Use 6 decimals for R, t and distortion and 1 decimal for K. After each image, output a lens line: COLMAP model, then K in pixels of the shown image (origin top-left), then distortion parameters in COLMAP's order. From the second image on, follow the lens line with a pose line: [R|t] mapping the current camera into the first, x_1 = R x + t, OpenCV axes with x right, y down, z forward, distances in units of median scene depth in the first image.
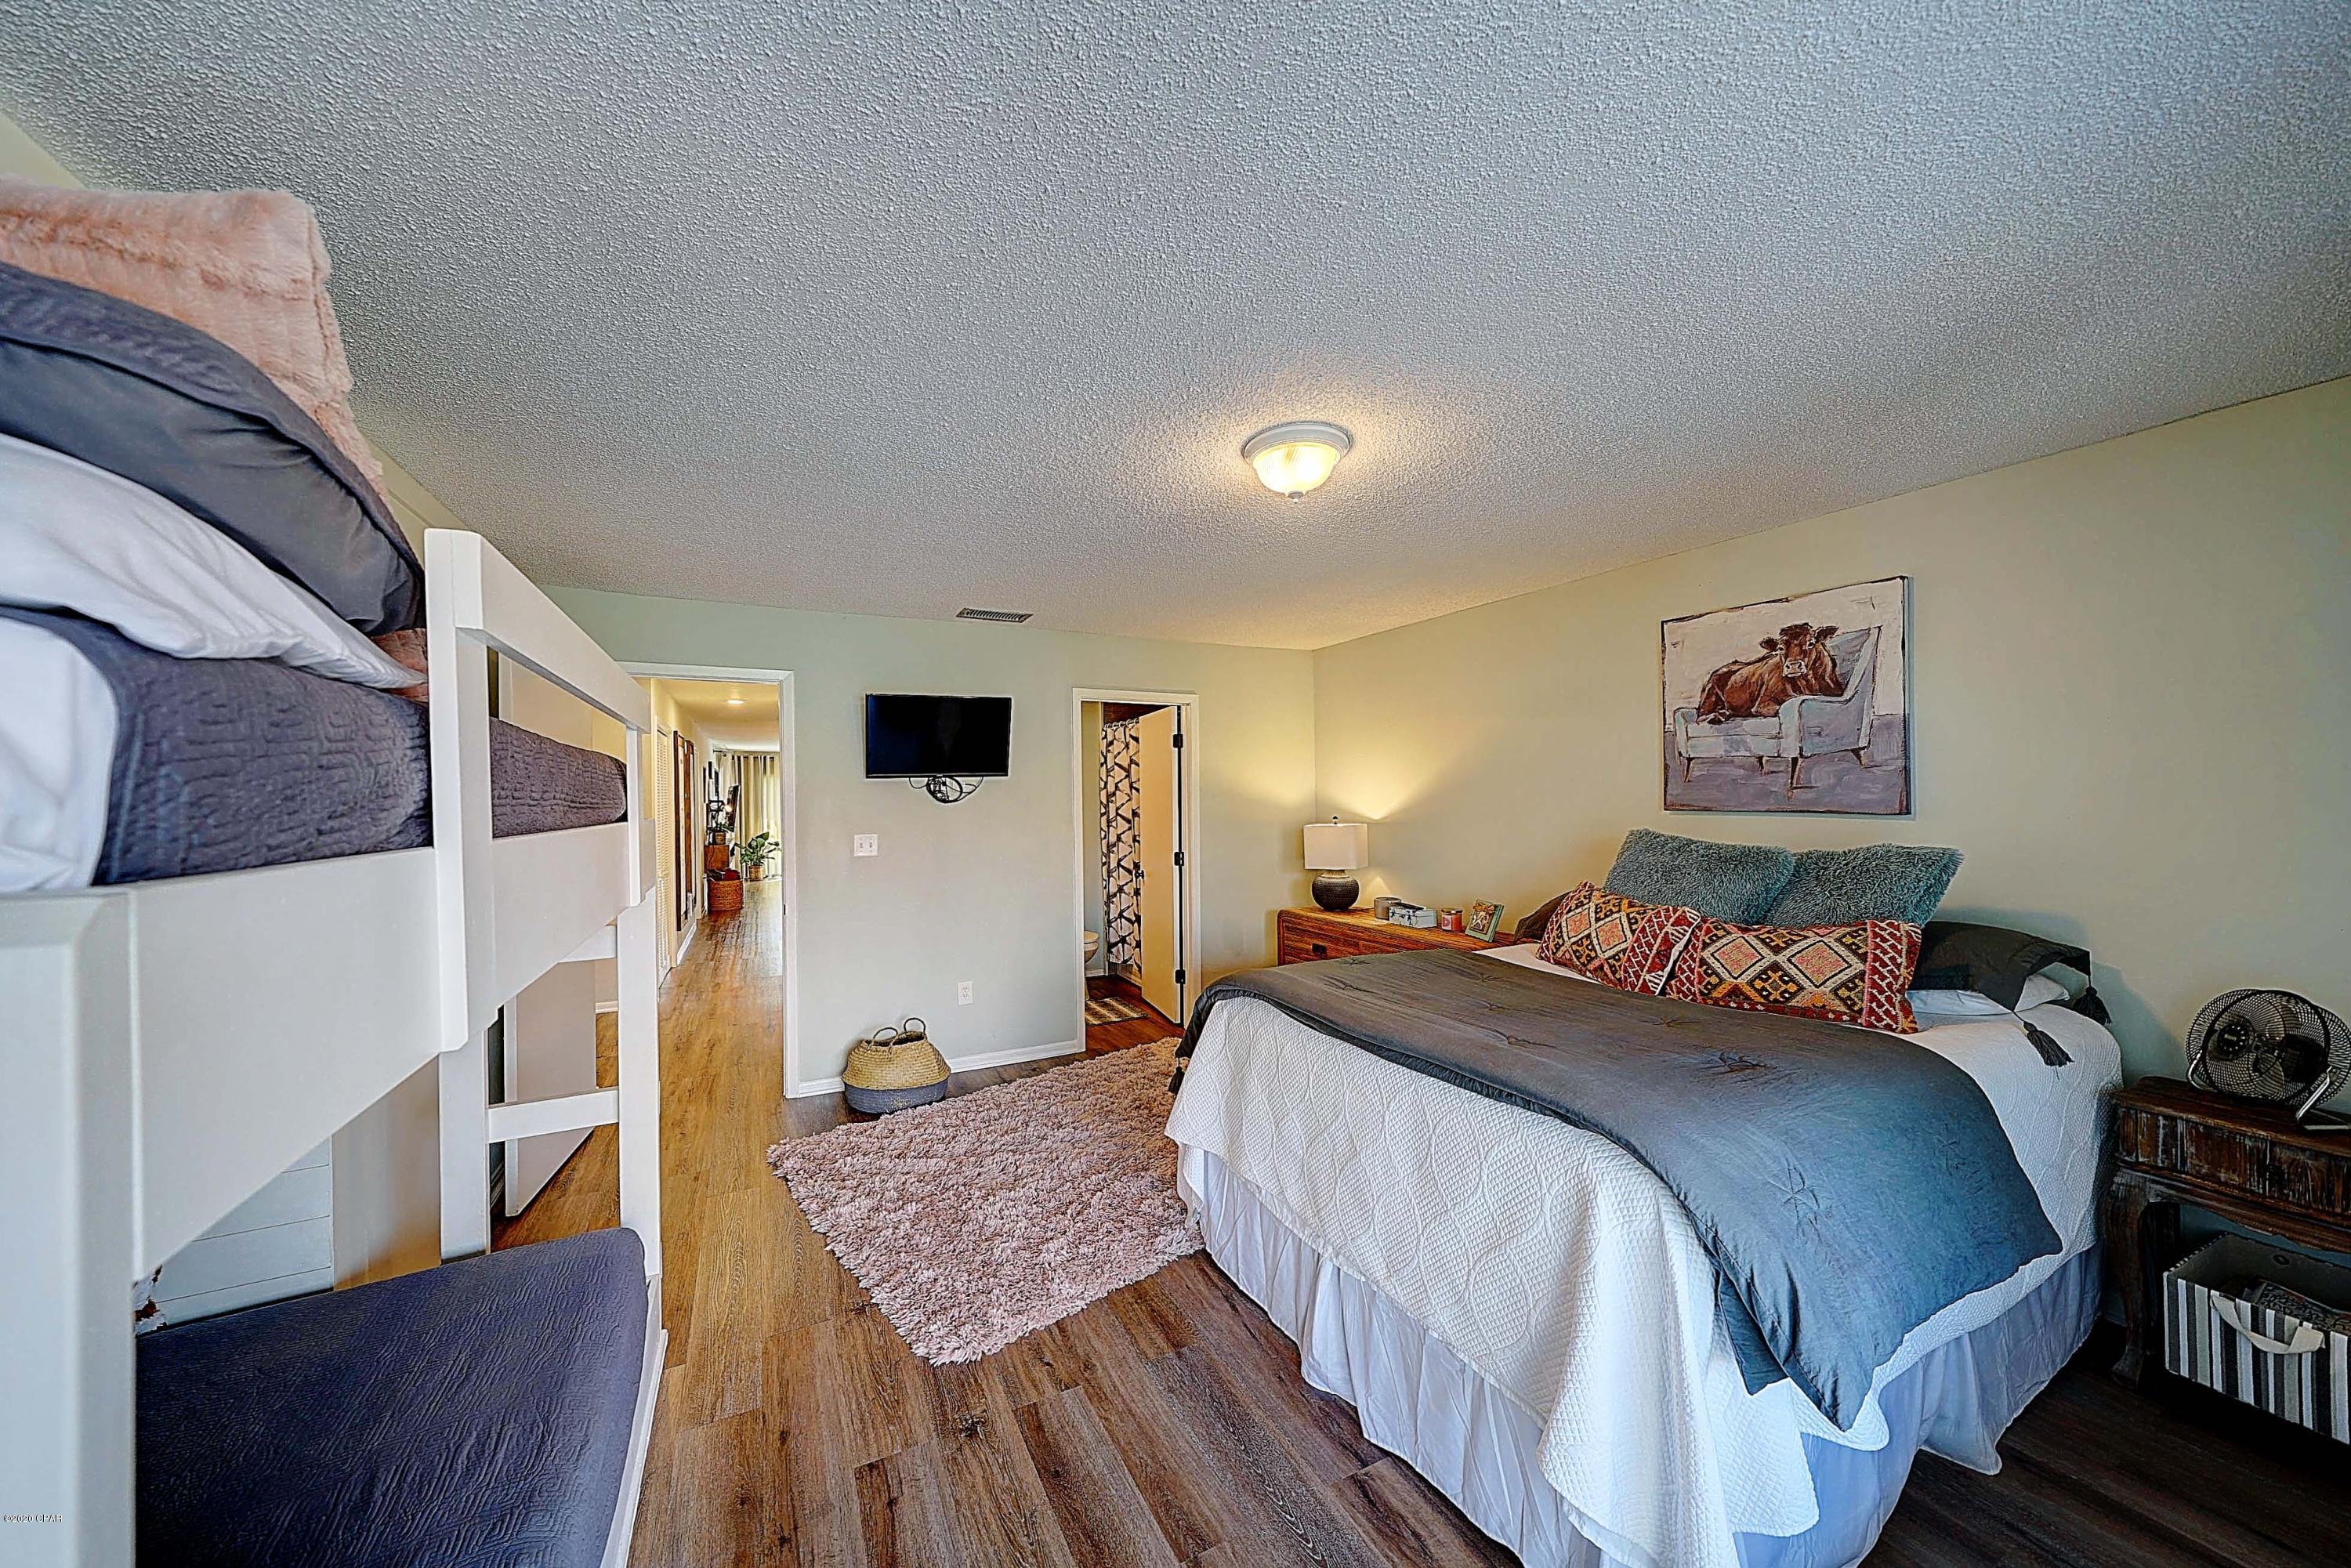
lens RADIAL K [[805.8, 0, 1169.0], [0, 805.8, 796.3], [0, 0, 1]] dist [0.001850, 0.000056]
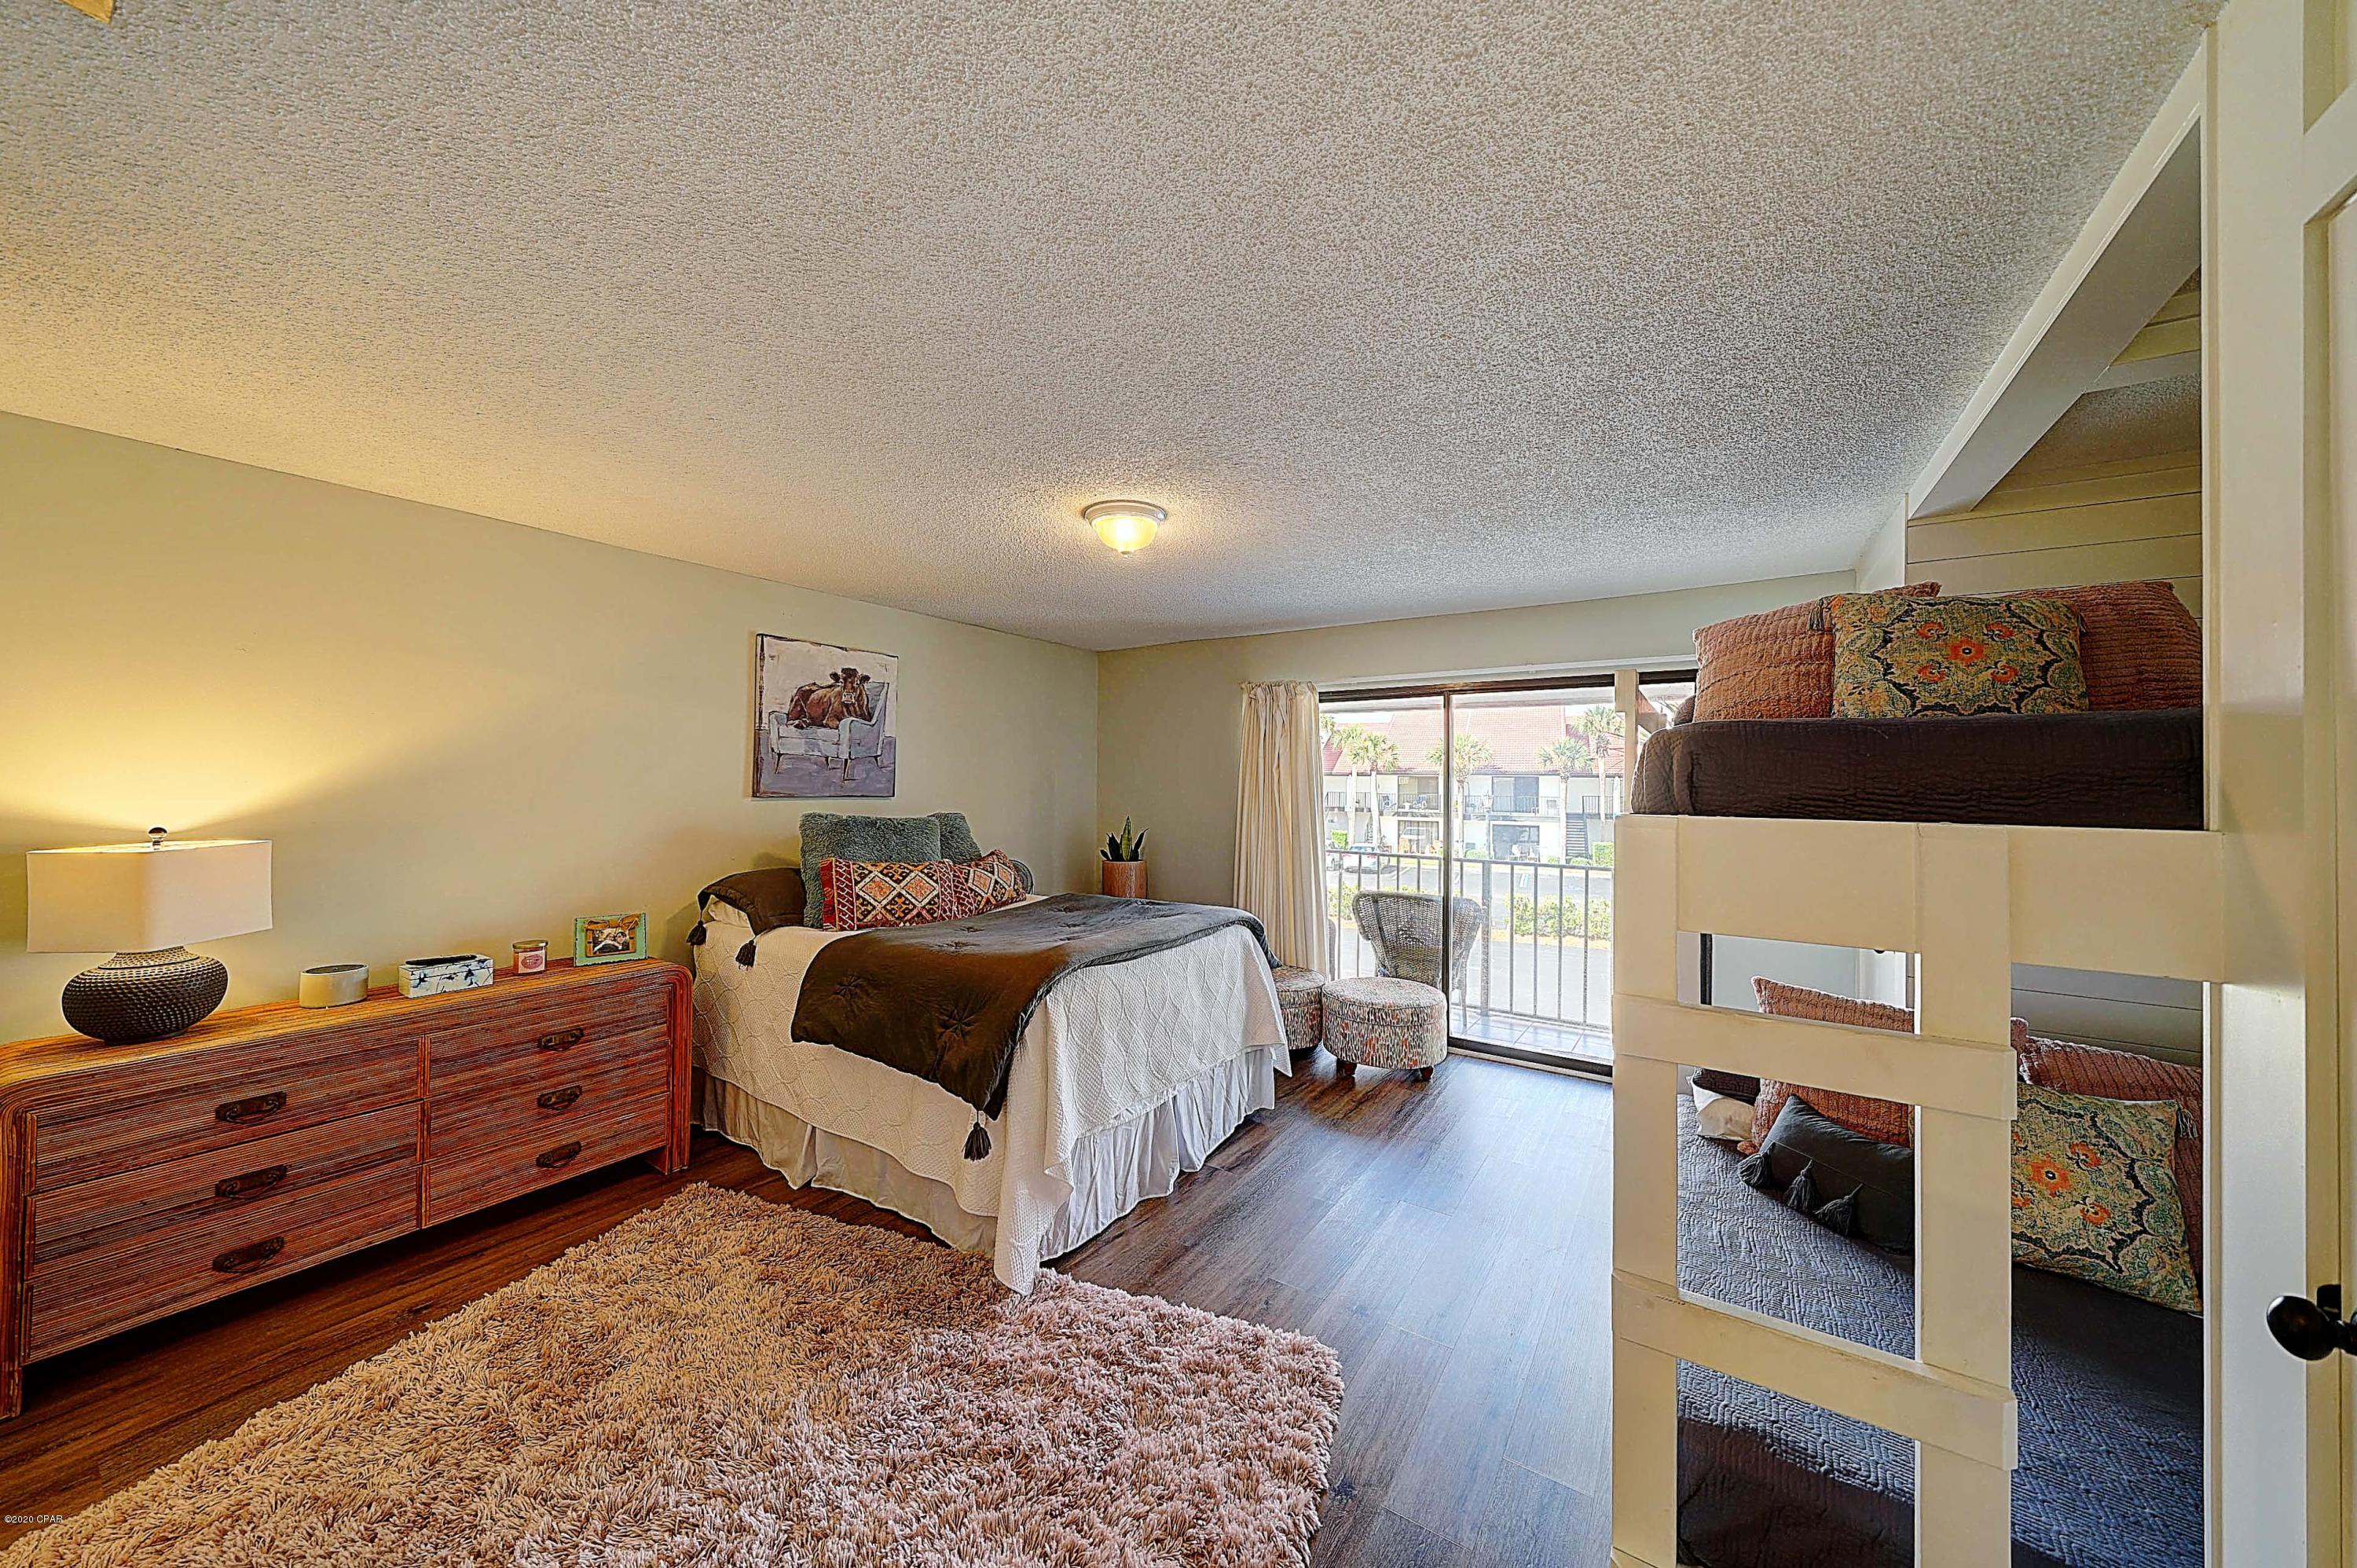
lens RADIAL K [[807.8, 0, 1159.1], [0, 807.8, 772.3], [0, 0, 1]] dist [0.001850, 0.000056]
pose [[-0.481407, 0.019115, 0.876289, -0.740050], [0.002395, 0.999787, -0.020493, 0.006744], [-0.876494, -0.007767, -0.481350, 1.166277]]
